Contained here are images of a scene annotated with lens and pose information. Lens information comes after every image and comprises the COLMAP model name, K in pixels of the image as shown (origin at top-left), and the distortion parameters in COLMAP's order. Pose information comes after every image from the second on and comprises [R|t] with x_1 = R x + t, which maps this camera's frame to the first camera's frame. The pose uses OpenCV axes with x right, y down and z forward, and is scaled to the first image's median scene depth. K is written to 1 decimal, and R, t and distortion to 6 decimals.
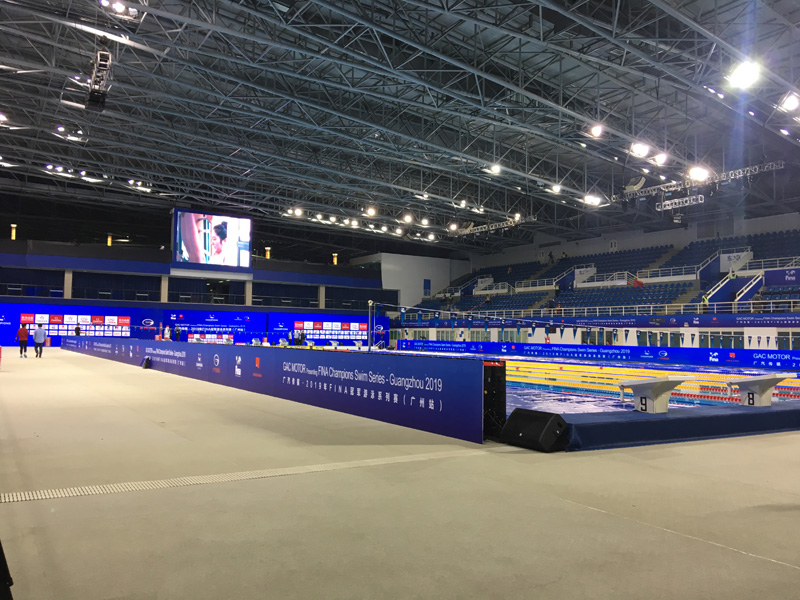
lens RADIAL K [[670.4, 0, 400.0], [0, 670.4, 300.0], [0, 0, 1]] dist [0.094087, -0.134988]
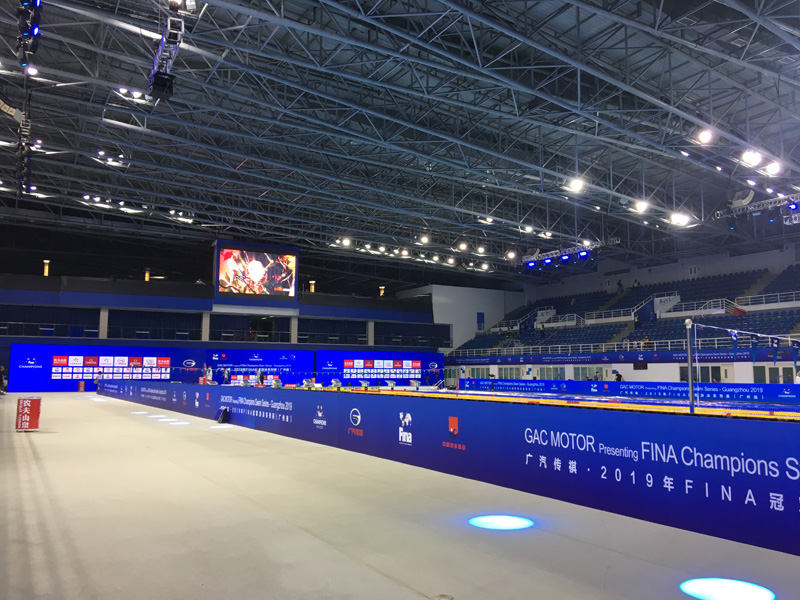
lens RADIAL K [[670.4, 0, 400.0], [0, 670.4, 300.0], [0, 0, 1]] dist [0.094087, -0.134988]
pose [[0.999435, -0.016739, -0.029132, -0.057773], [0.015107, 0.998352, -0.055357, 0.002508], [0.030010, 0.054886, 0.998042, 0.088081]]
